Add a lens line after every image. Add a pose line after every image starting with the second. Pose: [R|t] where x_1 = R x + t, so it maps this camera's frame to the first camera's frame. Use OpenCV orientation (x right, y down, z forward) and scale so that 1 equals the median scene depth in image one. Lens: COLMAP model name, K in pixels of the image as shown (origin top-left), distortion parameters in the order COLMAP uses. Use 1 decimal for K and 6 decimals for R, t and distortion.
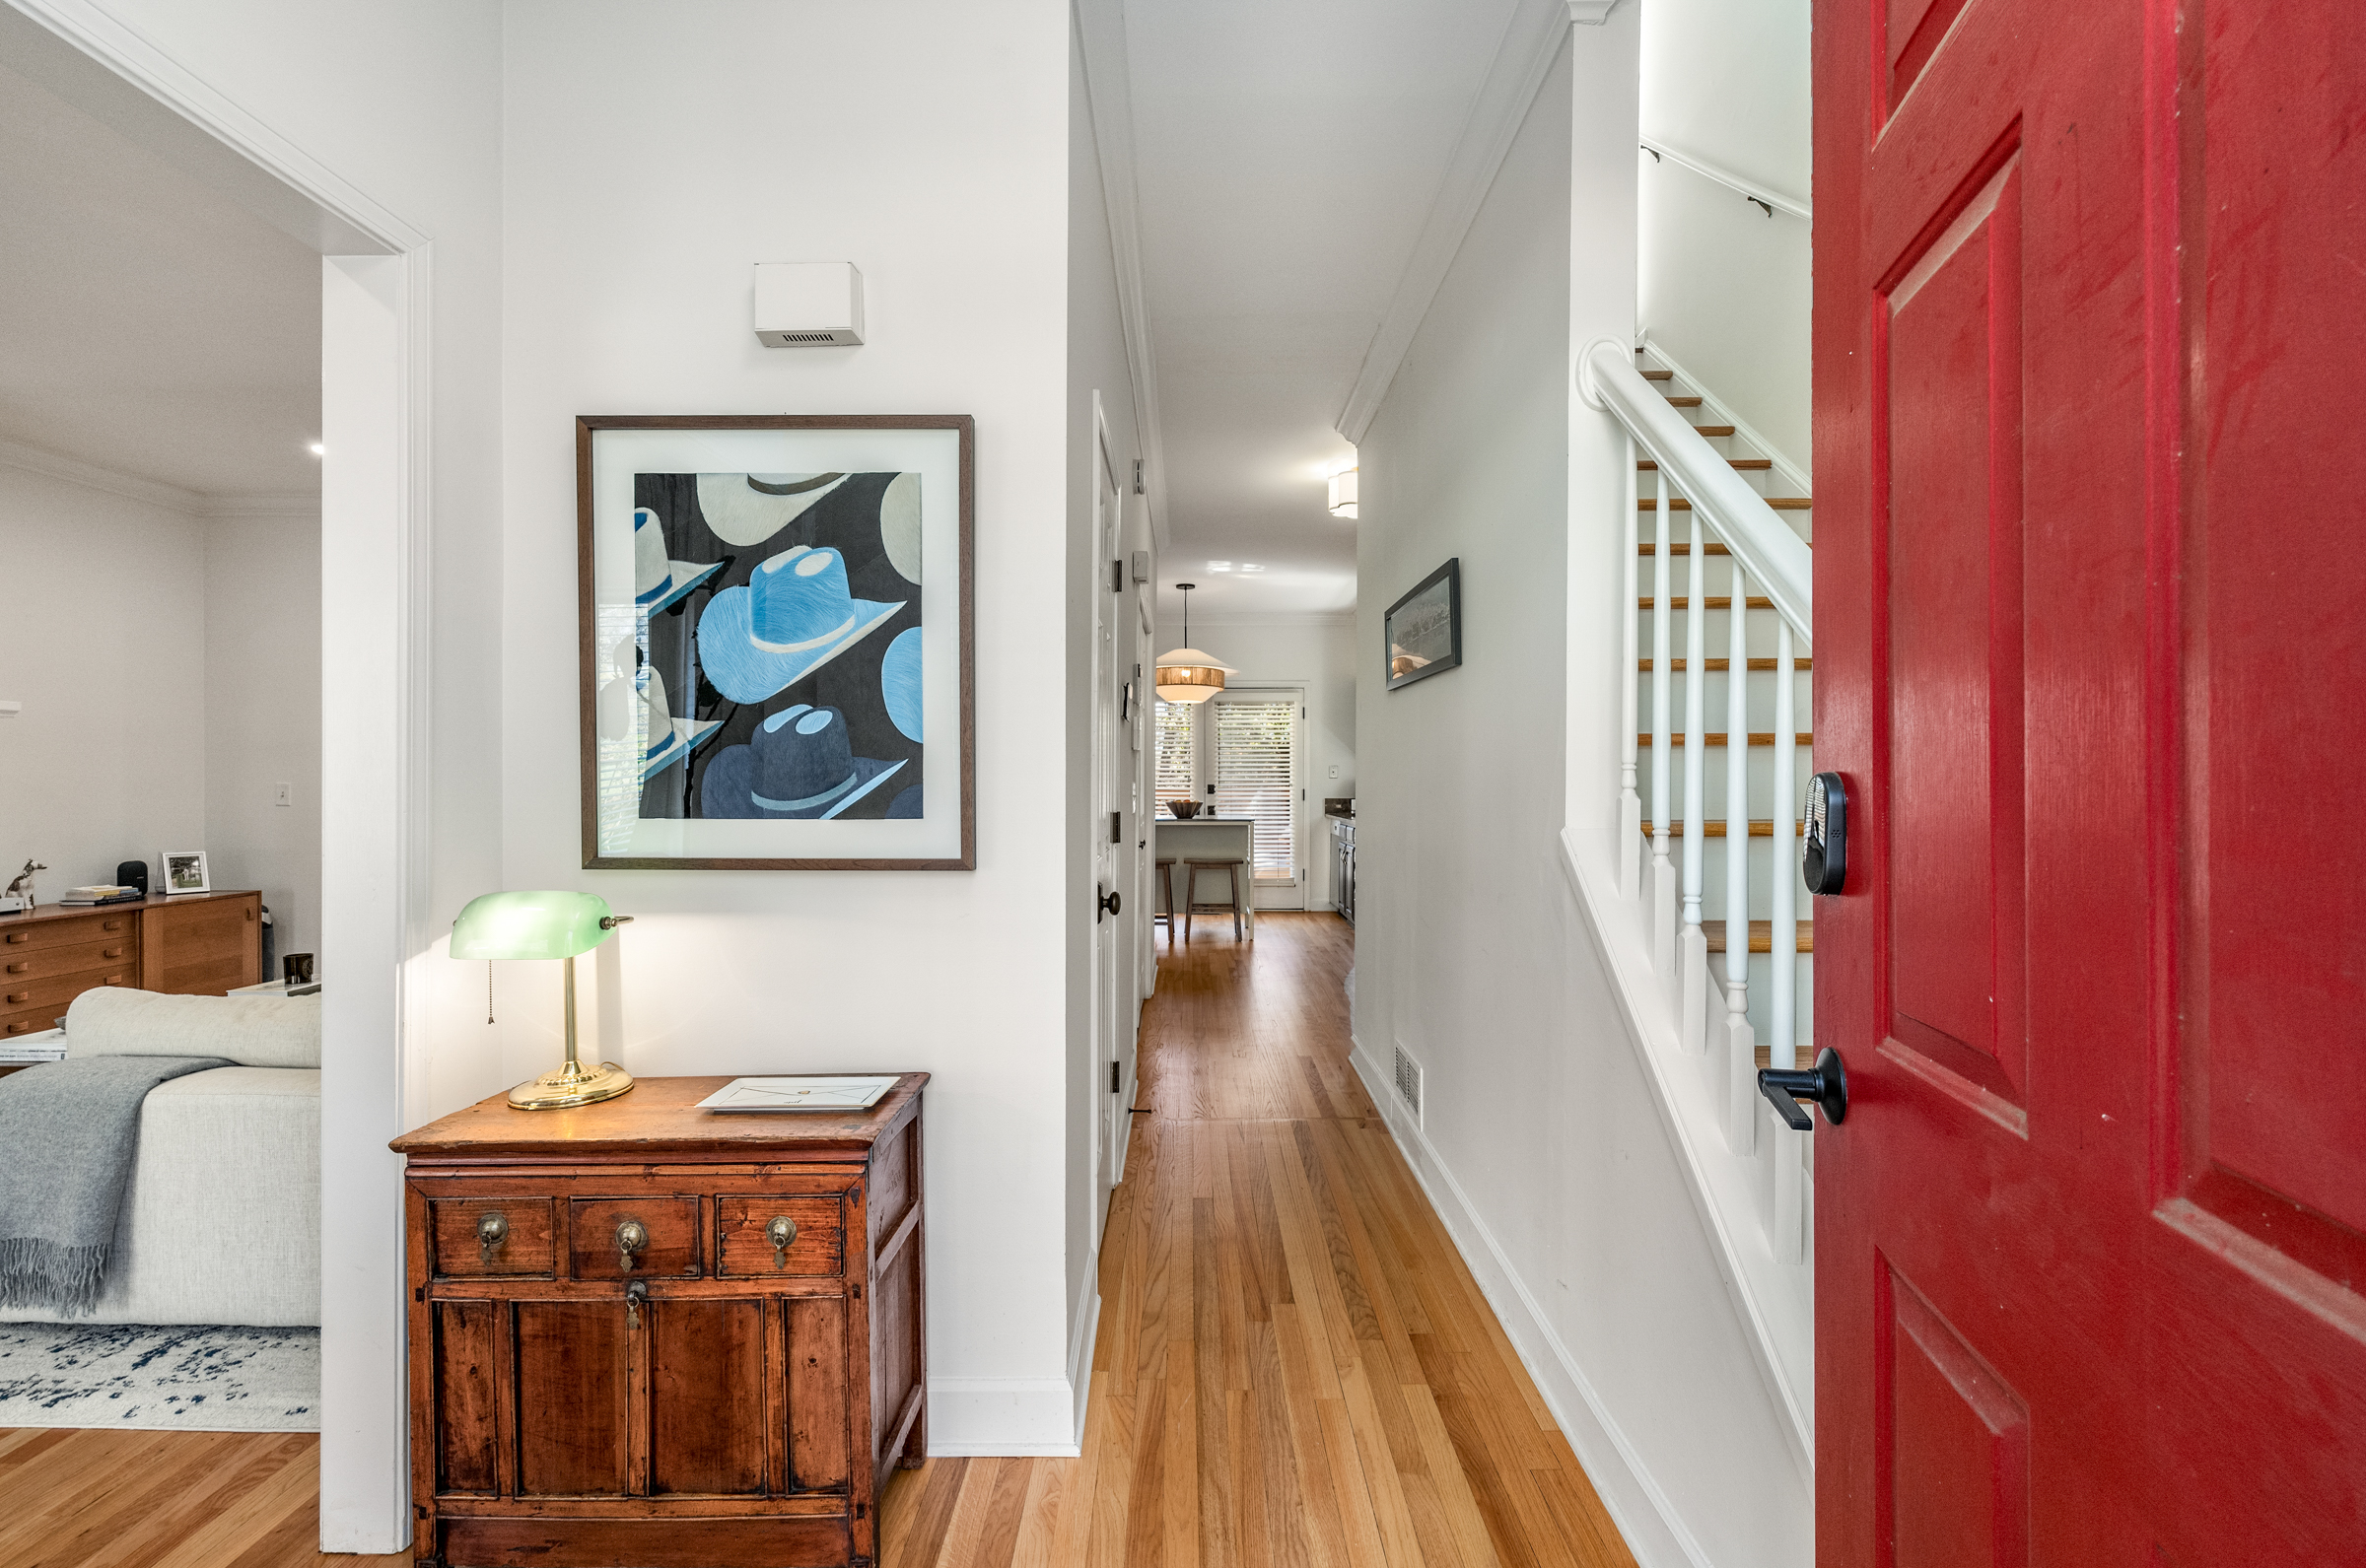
lens RADIAL K [[1045.4, 0, 1189.1], [0, 1045.4, 769.7], [0, 0, 1]] dist [-0.004054, -0.000209]
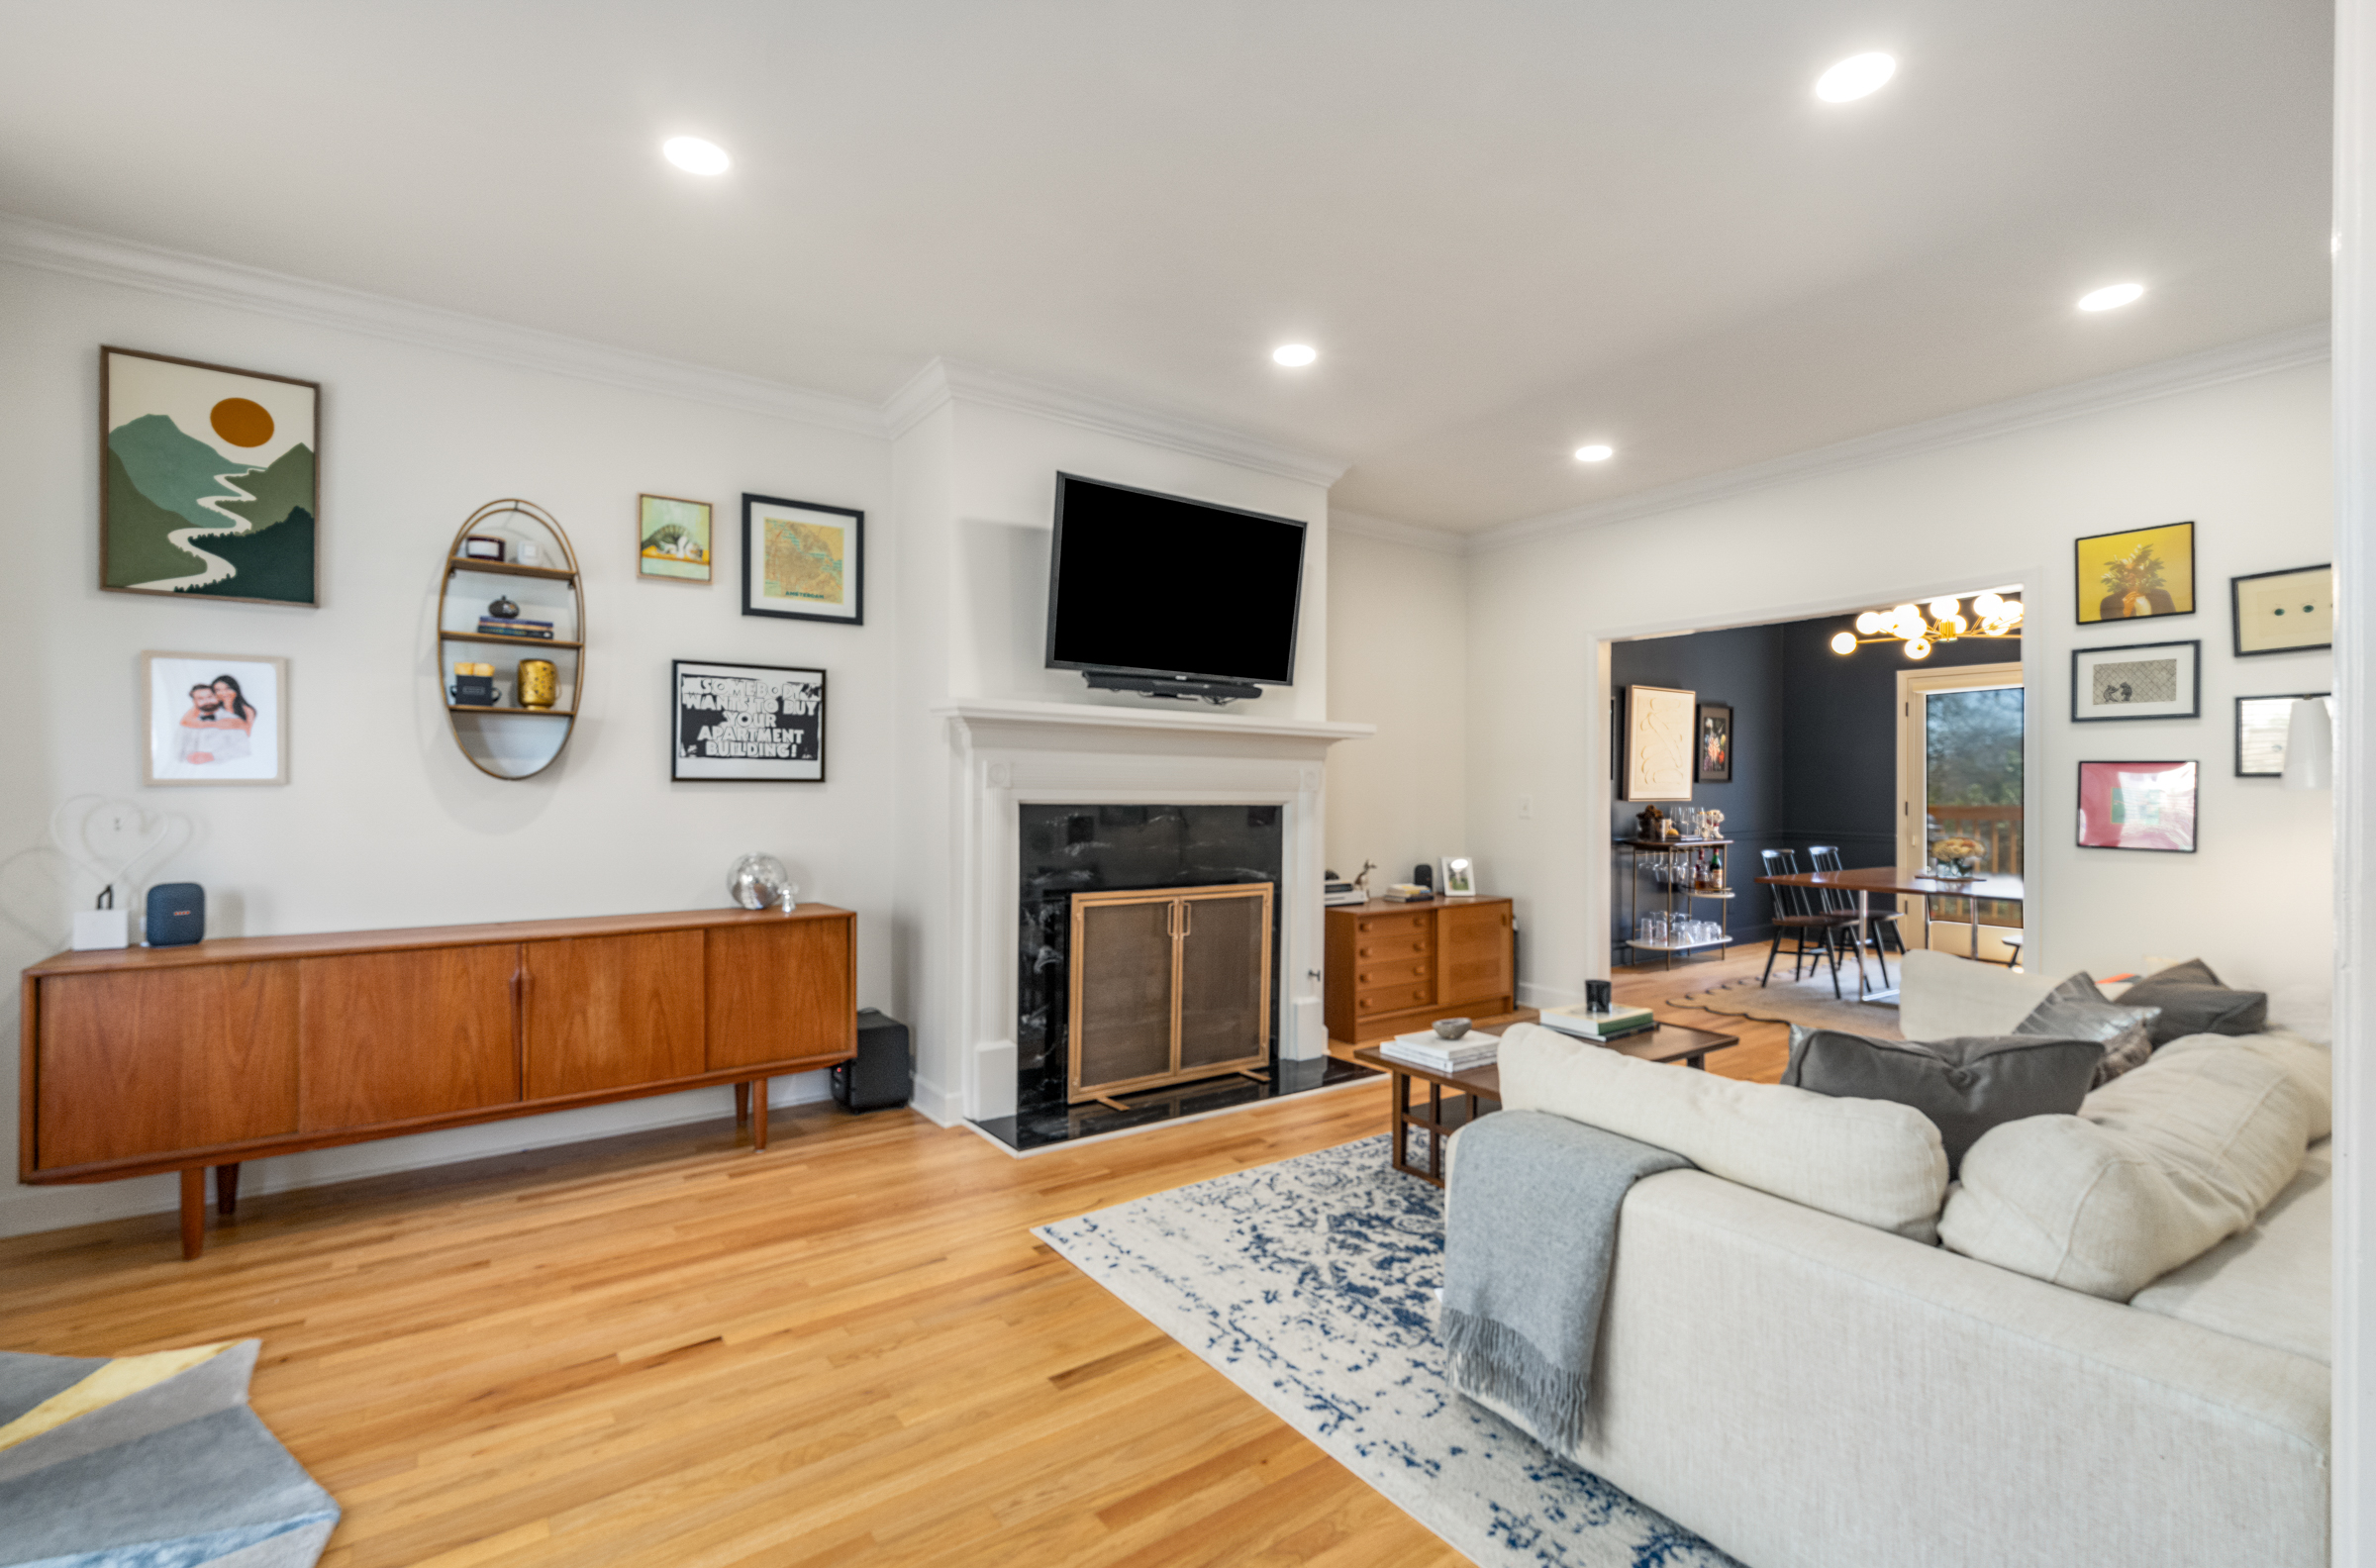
lens RADIAL K [[1049.9, 0, 1183.7], [0, 1049.9, 778.3], [0, 0, 1]] dist [-0.004054, -0.000209]
pose [[0.581198, -0.009076, -0.813712, -0.560440], [0.002008, 0.999951, -0.009719, 0.009012], [0.813760, 0.004015, 0.581187, 0.279569]]
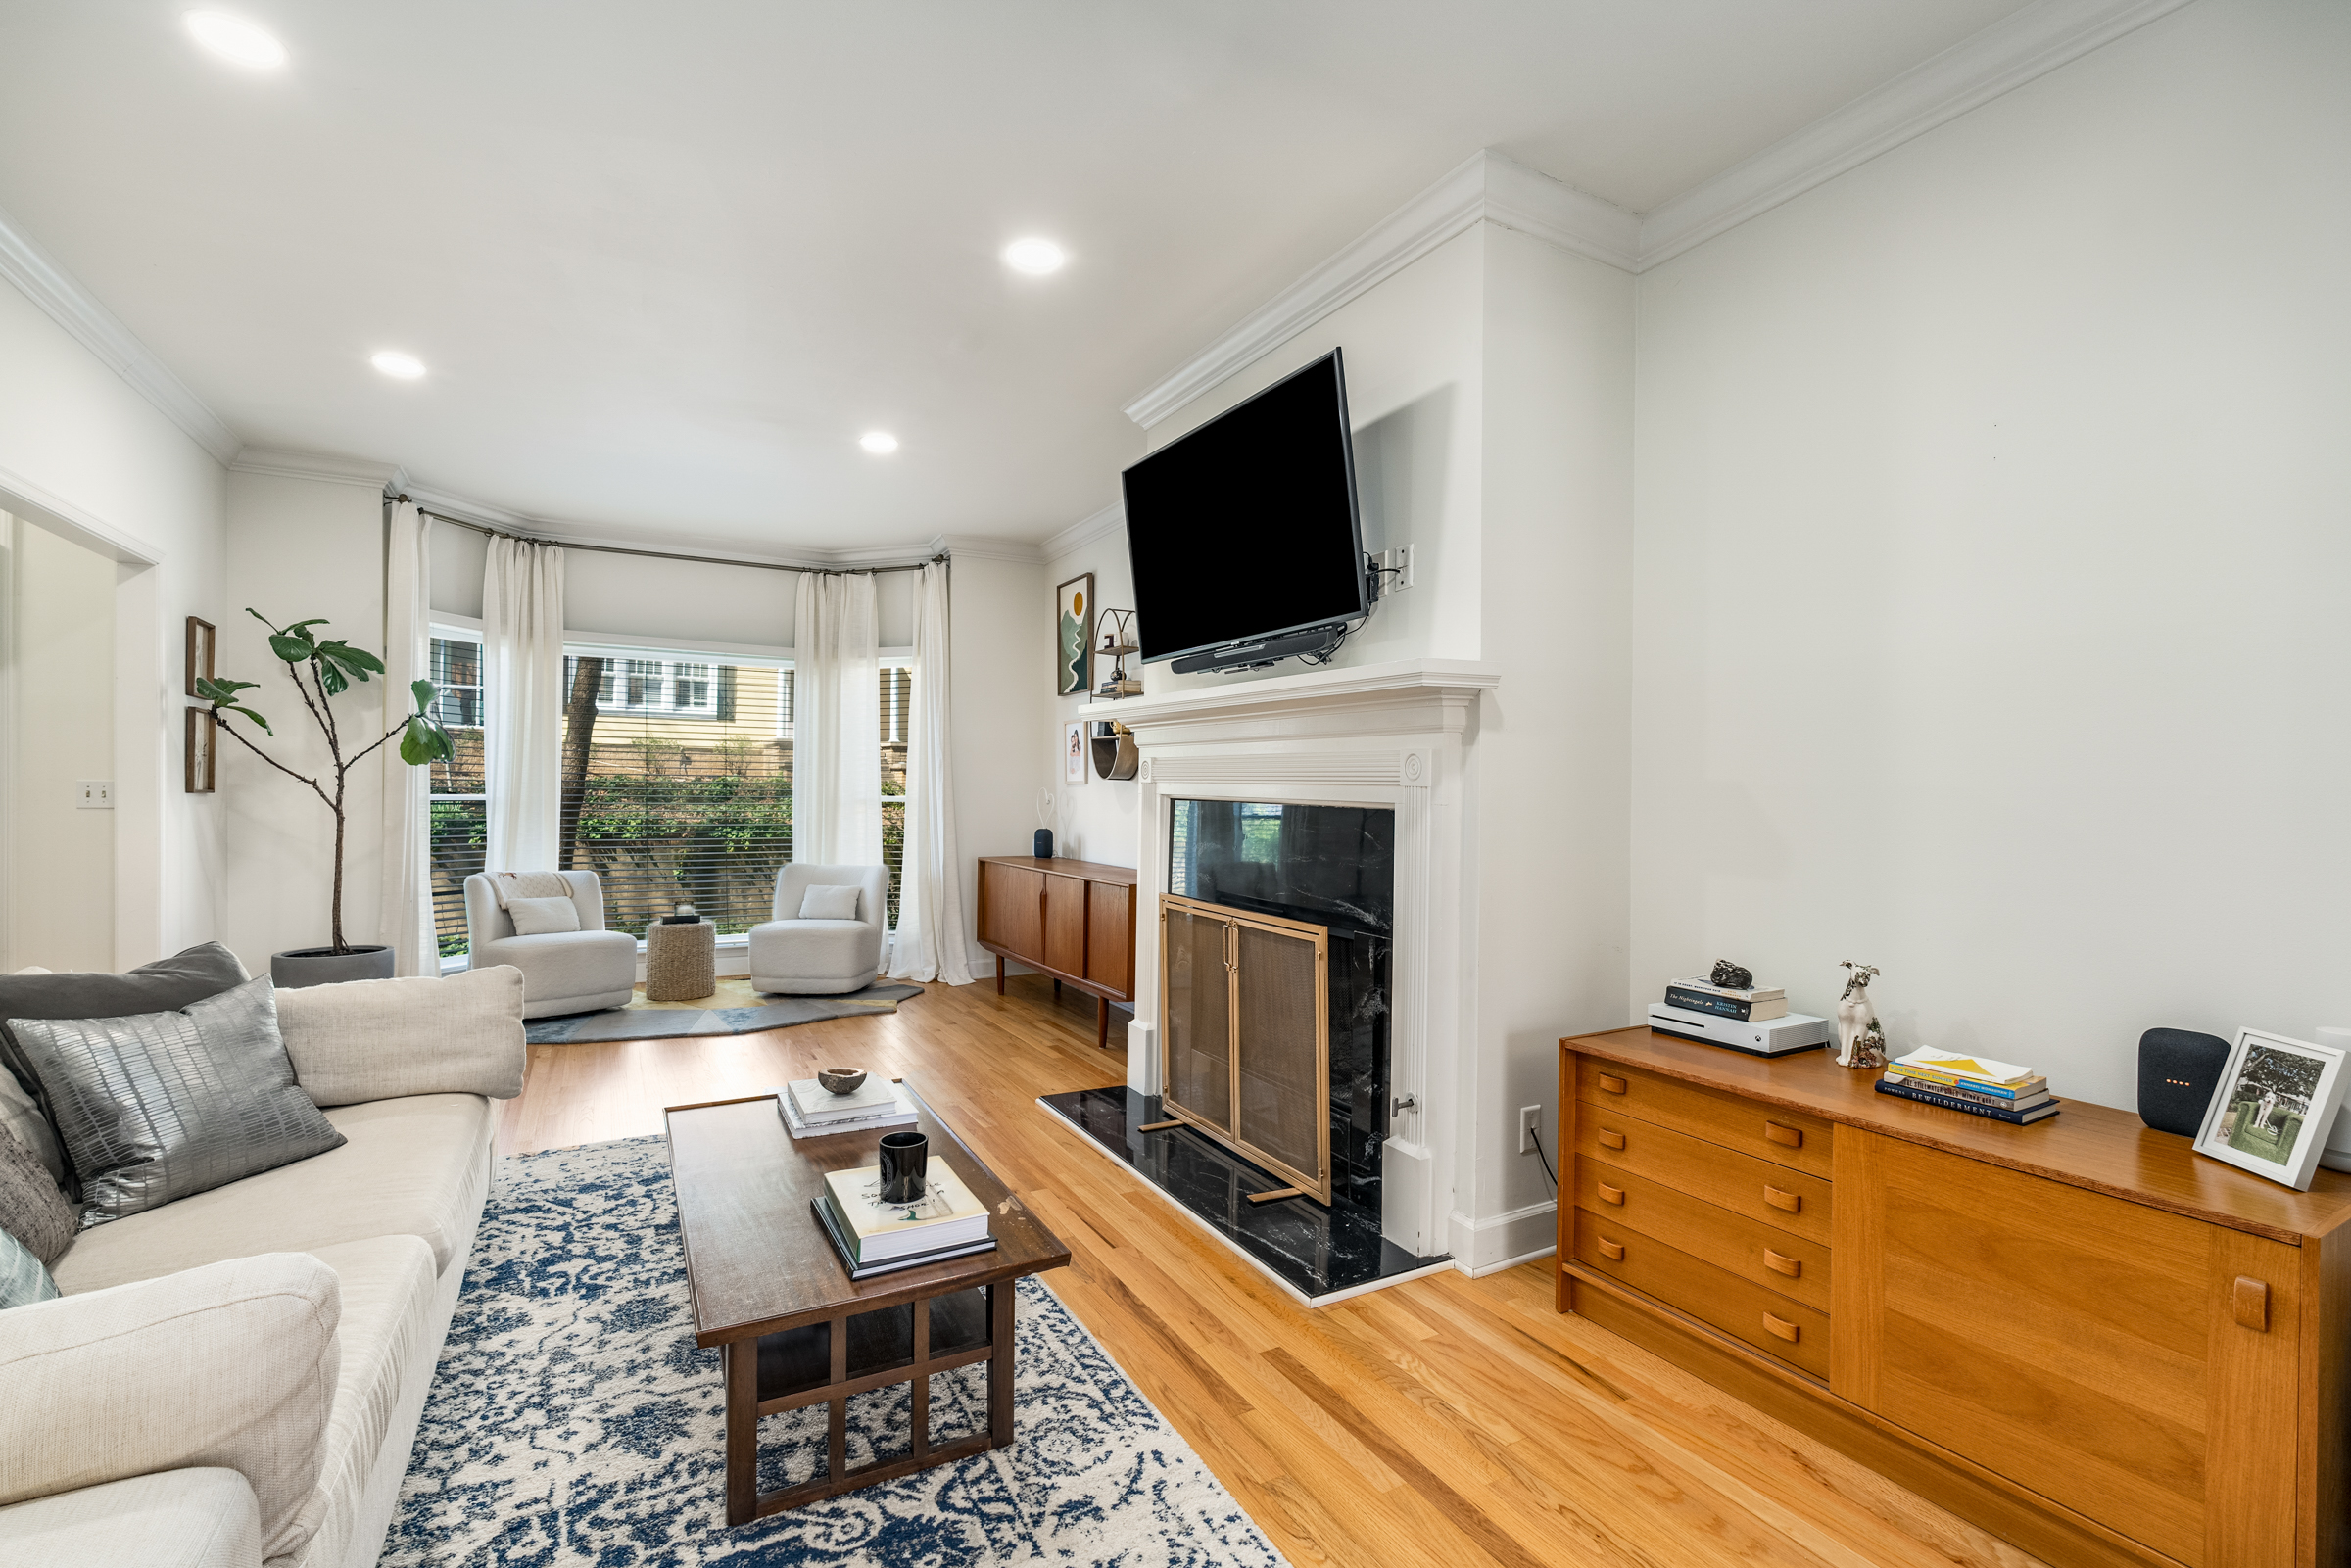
lens RADIAL K [[1038.8, 0, 1167.4], [0, 1038.8, 790.0], [0, 0, 1]] dist [-0.004054, -0.000209]
pose [[-0.876524, -0.009058, -0.481272, -1.305228], [-0.008499, 0.999958, -0.003341, 0.024084], [0.481282, 0.001162, -0.876565, 2.653434]]
